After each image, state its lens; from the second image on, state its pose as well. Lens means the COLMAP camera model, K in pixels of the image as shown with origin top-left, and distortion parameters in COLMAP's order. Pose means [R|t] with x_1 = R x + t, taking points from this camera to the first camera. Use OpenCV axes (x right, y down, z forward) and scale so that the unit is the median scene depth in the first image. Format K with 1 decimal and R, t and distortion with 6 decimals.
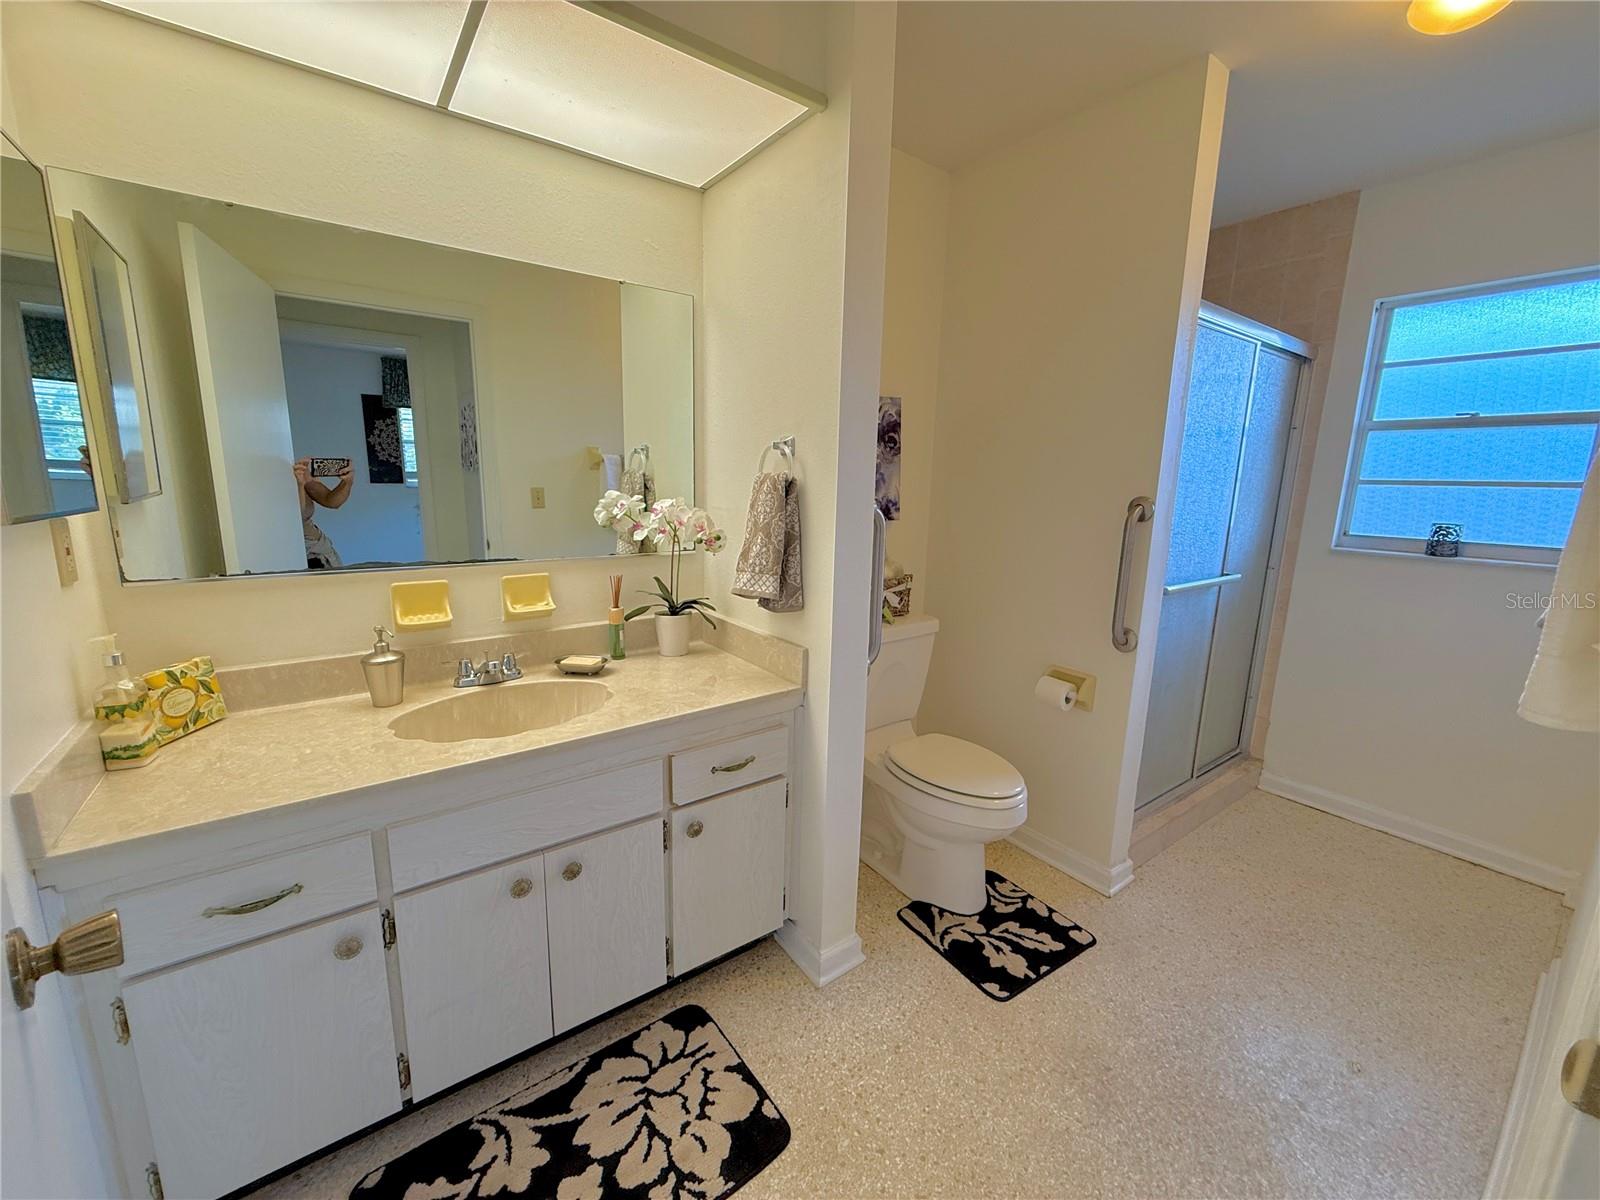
lens RADIAL K [[637.2, 0, 794.3], [0, 637.2, 600.2], [0, 0, 1]] dist [-0.000279, -0.000010]
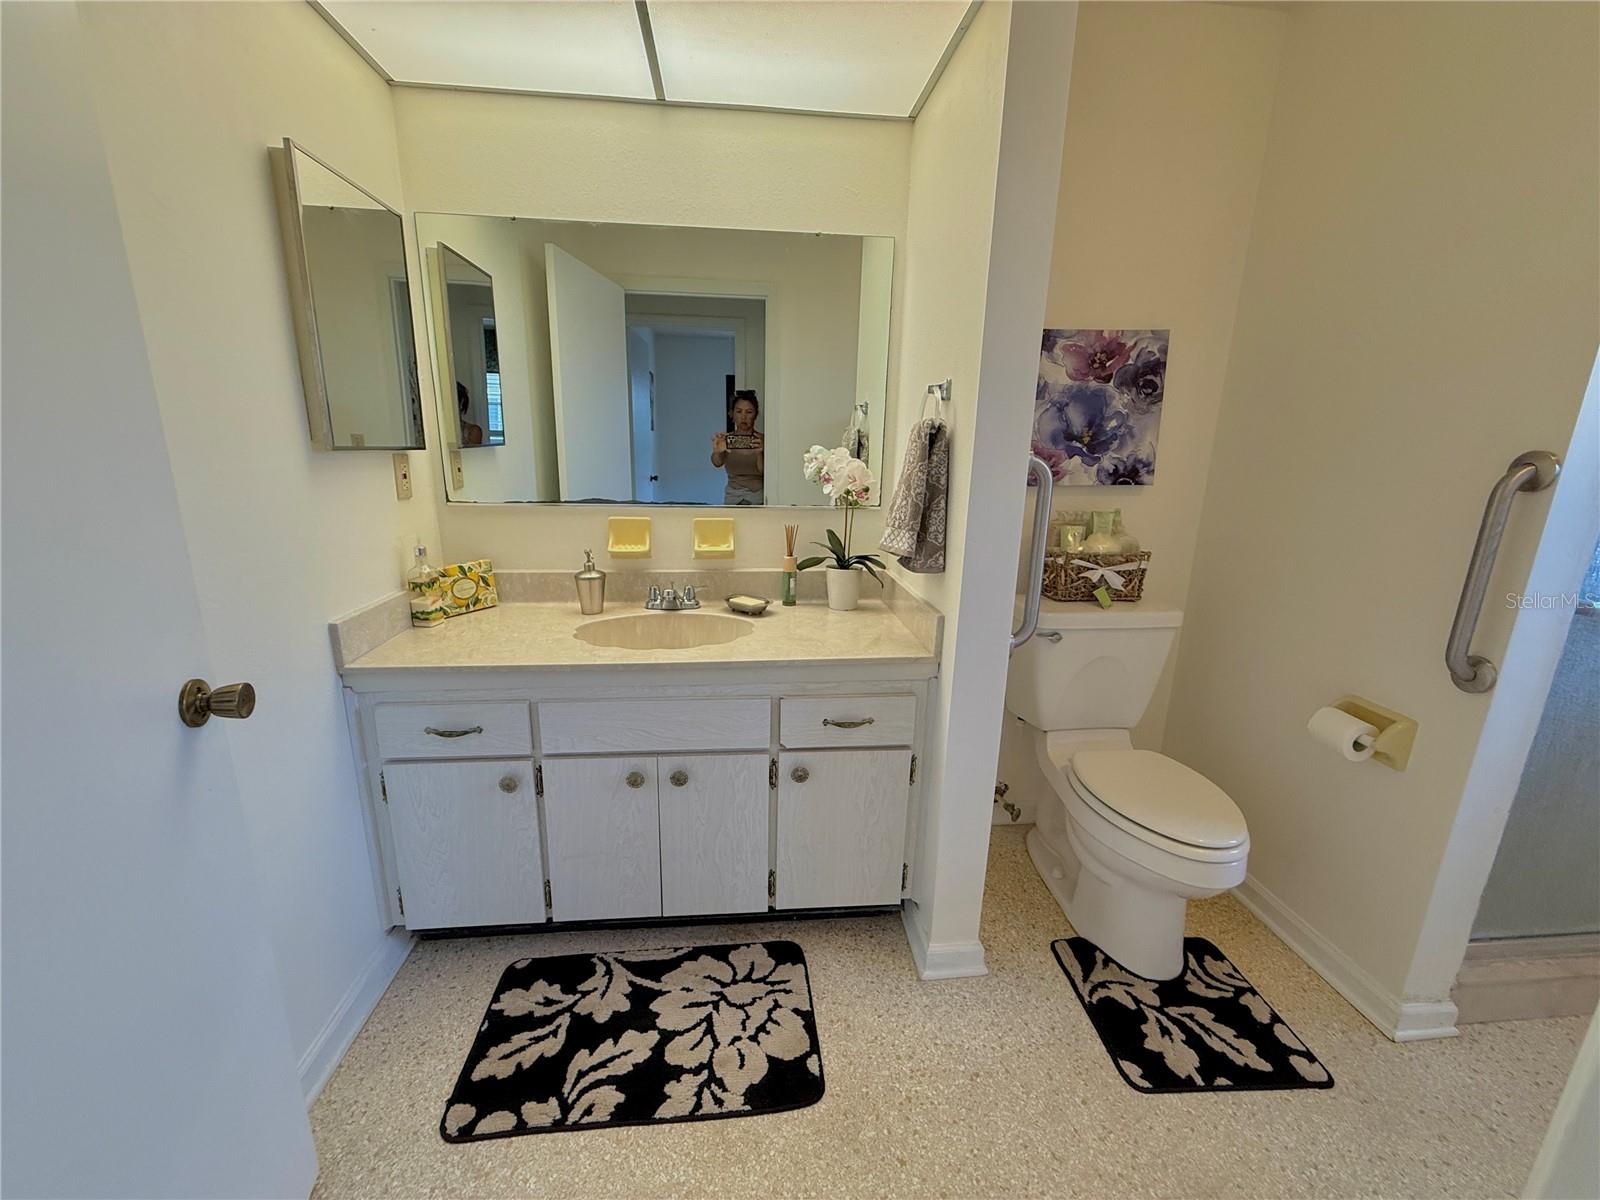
lens RADIAL K [[637.2, 0, 794.3], [0, 637.2, 600.2], [0, 0, 1]] dist [-0.000279, -0.000010]
pose [[0.860795, 0.118407, -0.494987, 0.293214], [-0.098748, 0.992935, 0.065797, 0.016371], [0.499280, -0.007759, 0.866406, 0.112044]]
